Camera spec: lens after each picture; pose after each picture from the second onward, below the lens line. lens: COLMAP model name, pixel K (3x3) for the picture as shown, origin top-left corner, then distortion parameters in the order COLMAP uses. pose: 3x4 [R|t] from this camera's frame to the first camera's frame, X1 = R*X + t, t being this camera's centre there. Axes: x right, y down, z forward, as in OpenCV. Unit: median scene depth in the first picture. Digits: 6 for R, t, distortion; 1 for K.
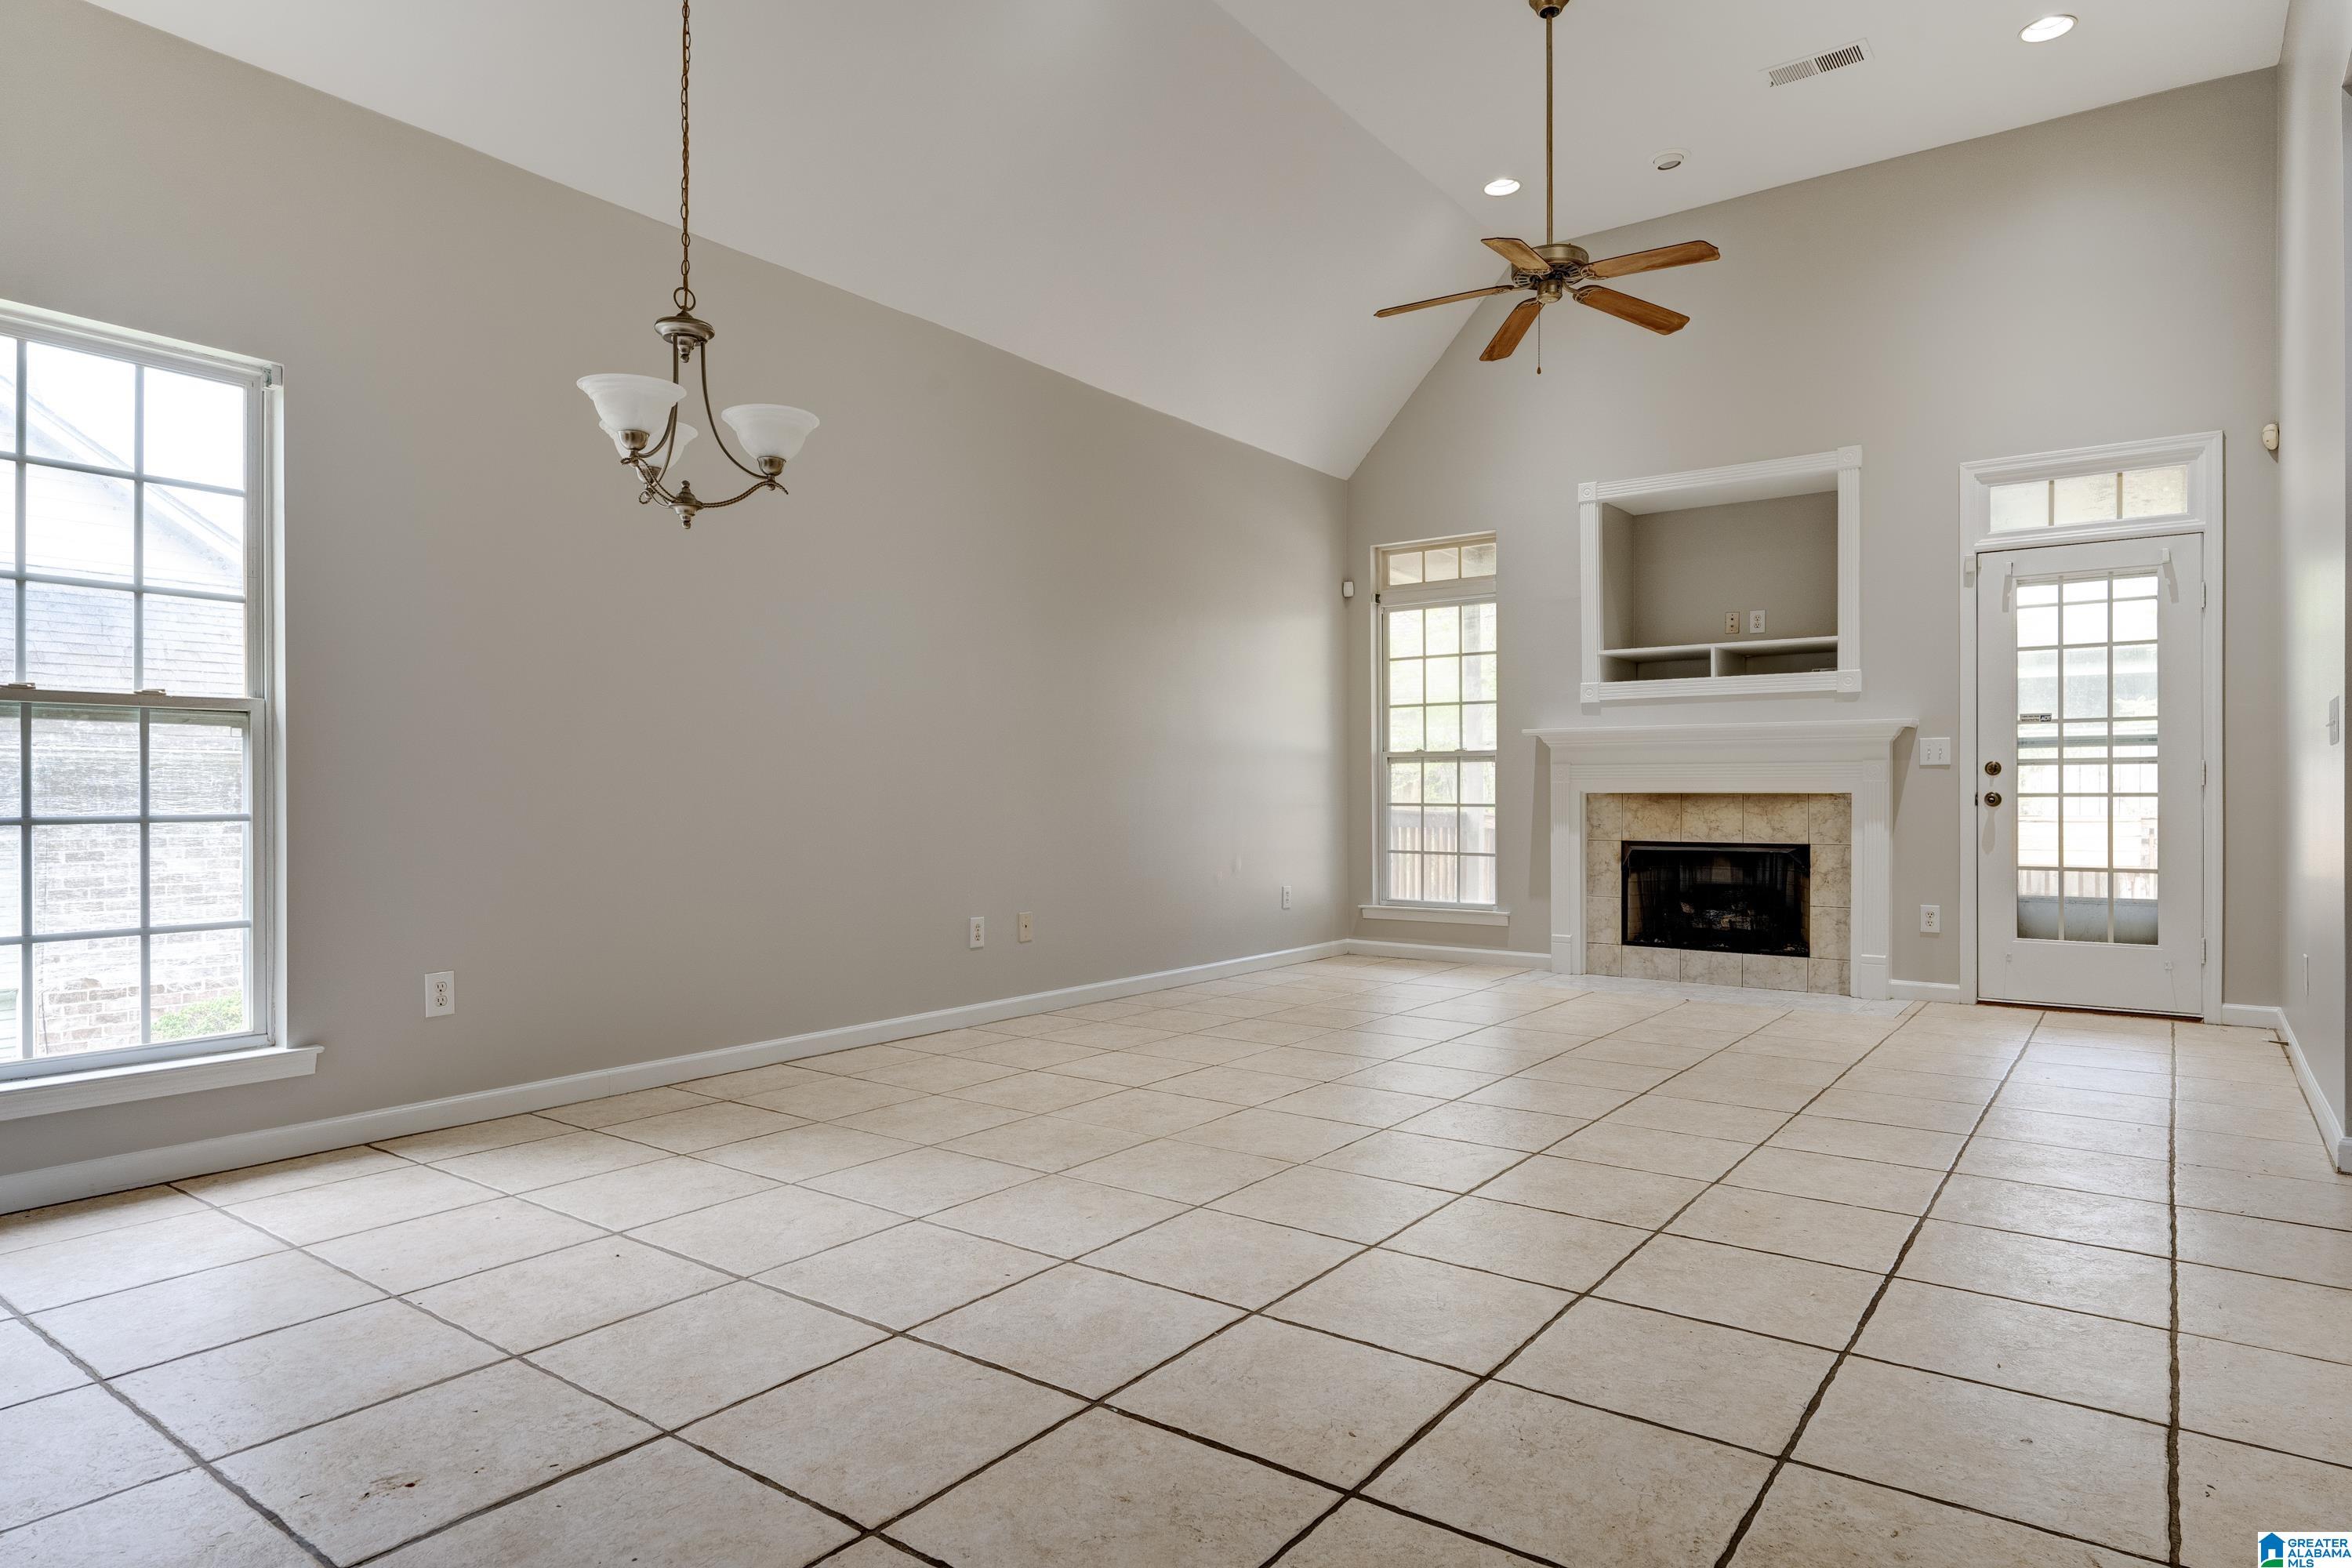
lens RADIAL K [[1355.9, 0, 1176.0], [0, 1355.9, 784.0], [0, 0, 1]] dist [0.001716, 0.000760]
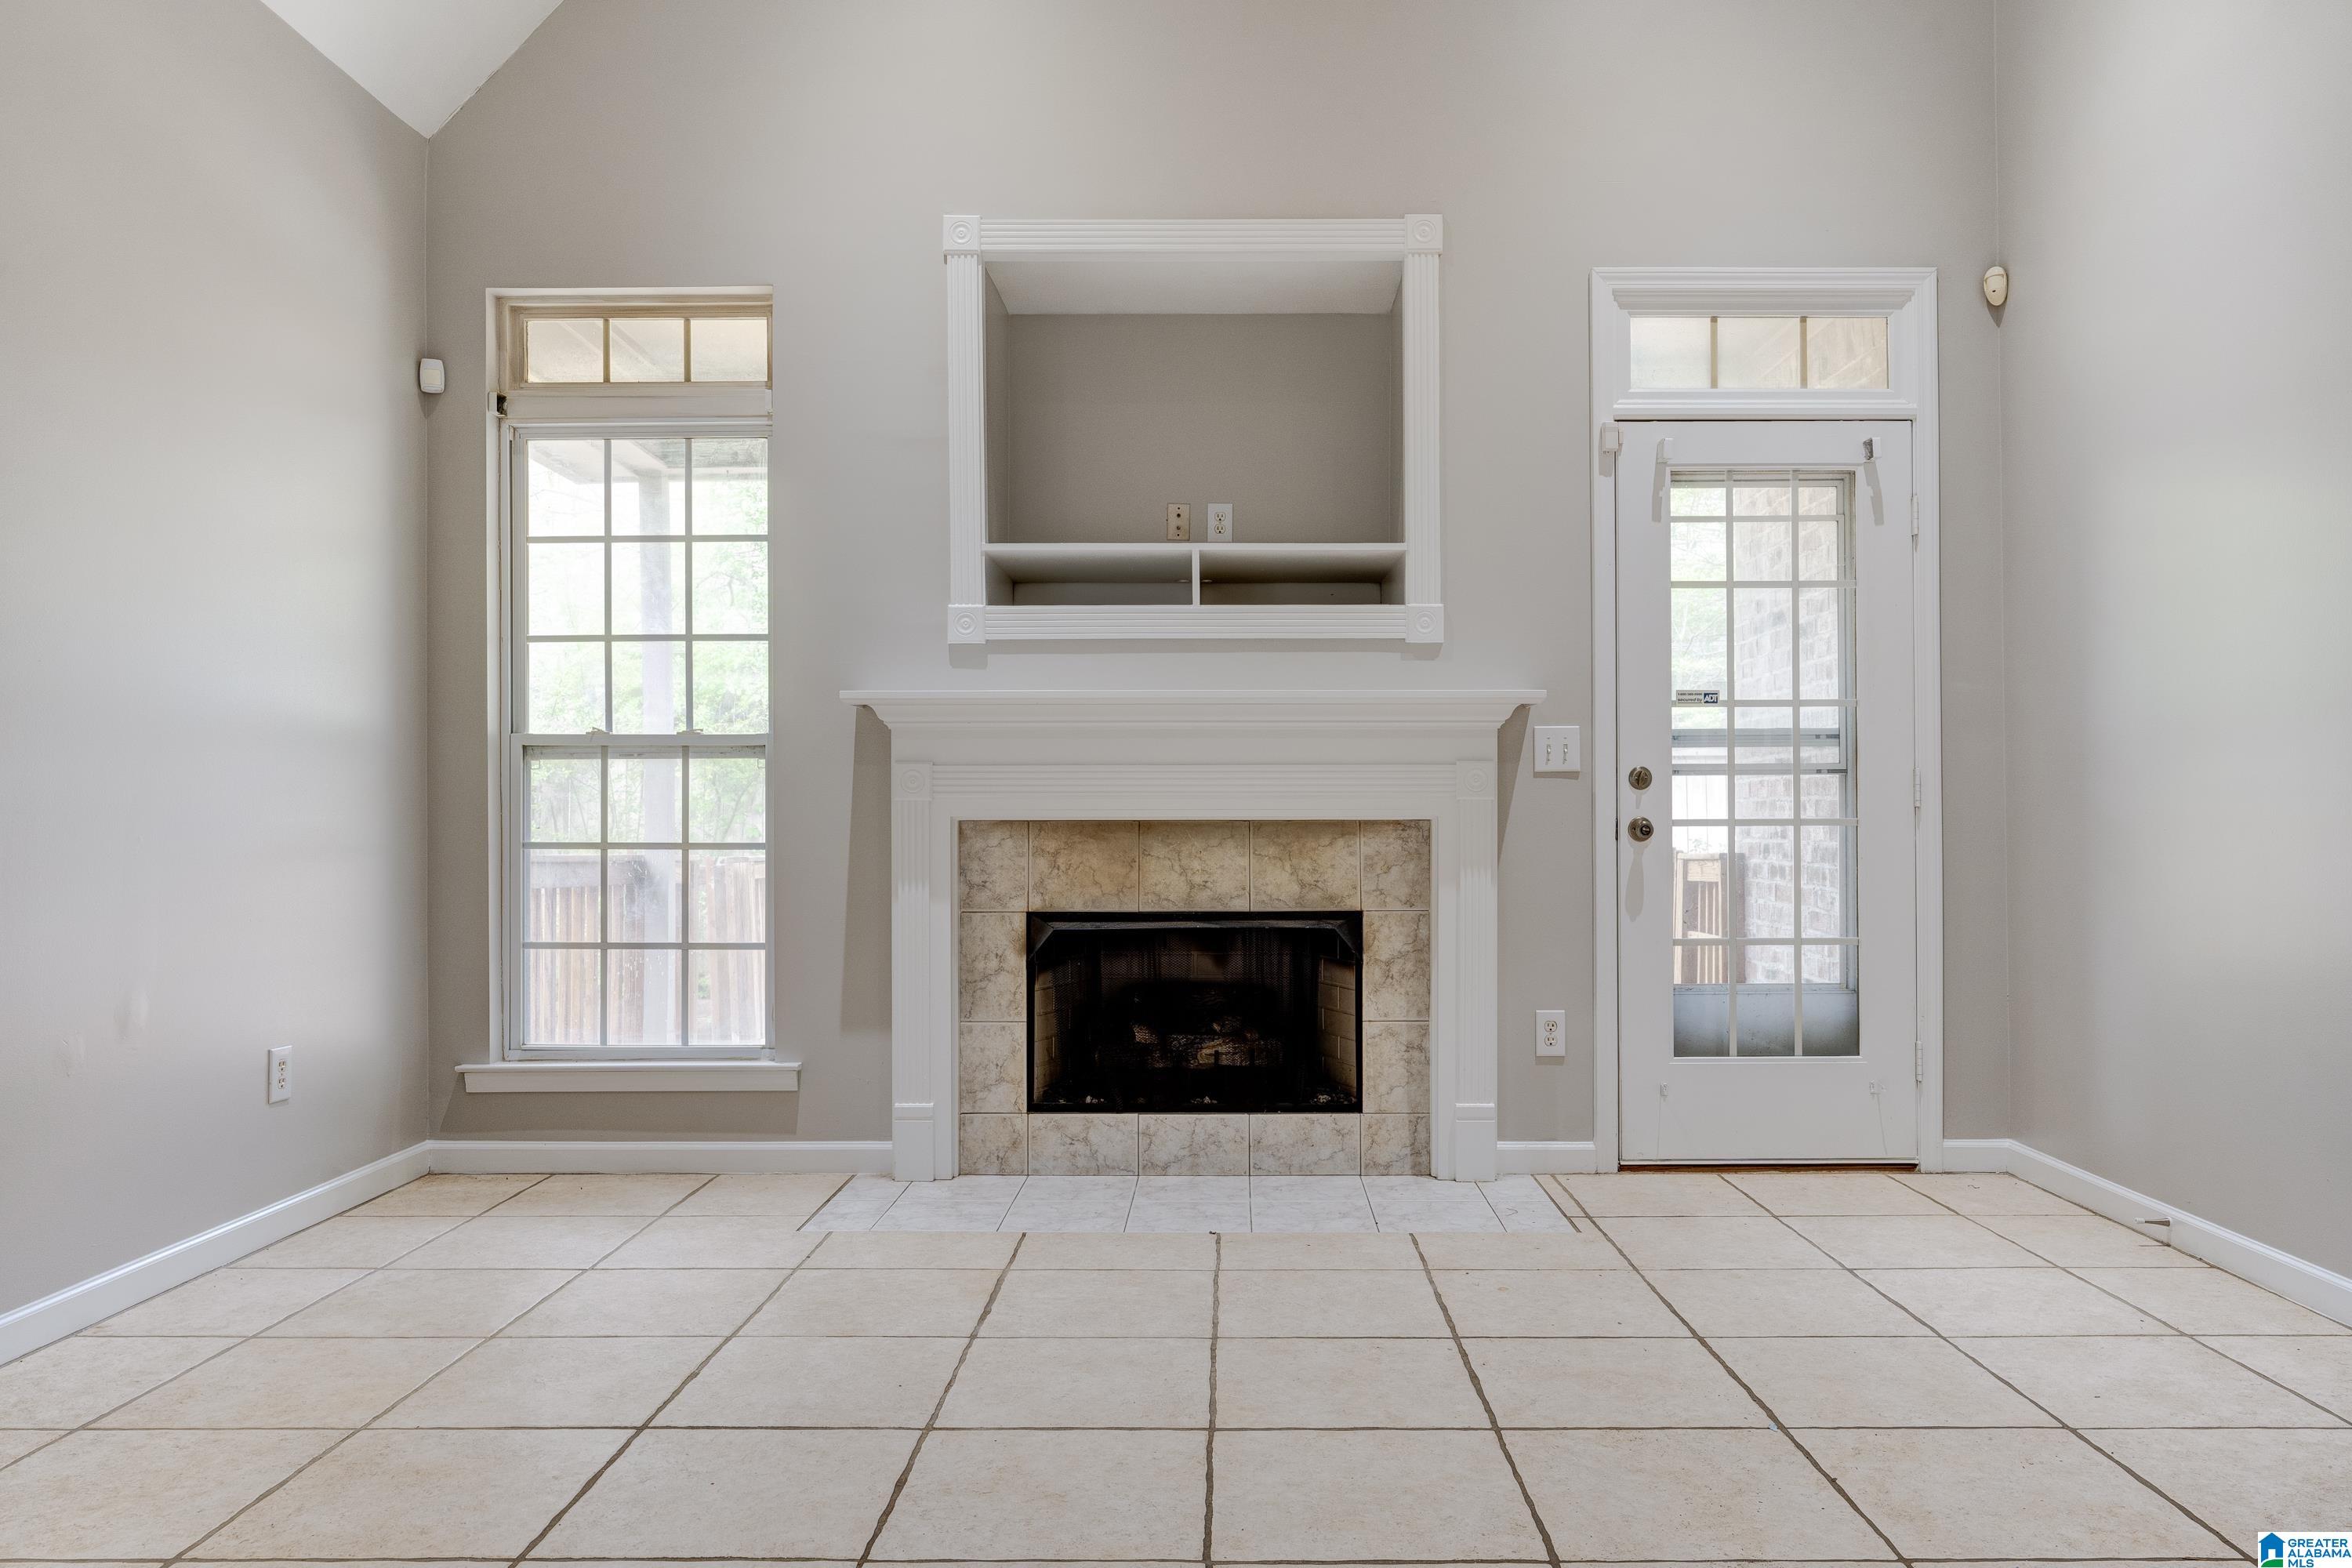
lens RADIAL K [[1597.6, 0, 1222.2], [0, 1597.6, 816.2], [0, 0, 1]] dist [-0.001914, -0.001625]
pose [[0.805964, 0.003826, 0.591952, 0.027832], [-0.002211, 0.999992, -0.003452, 0.007326], [-0.591960, 0.001474, 0.805966, 0.483908]]
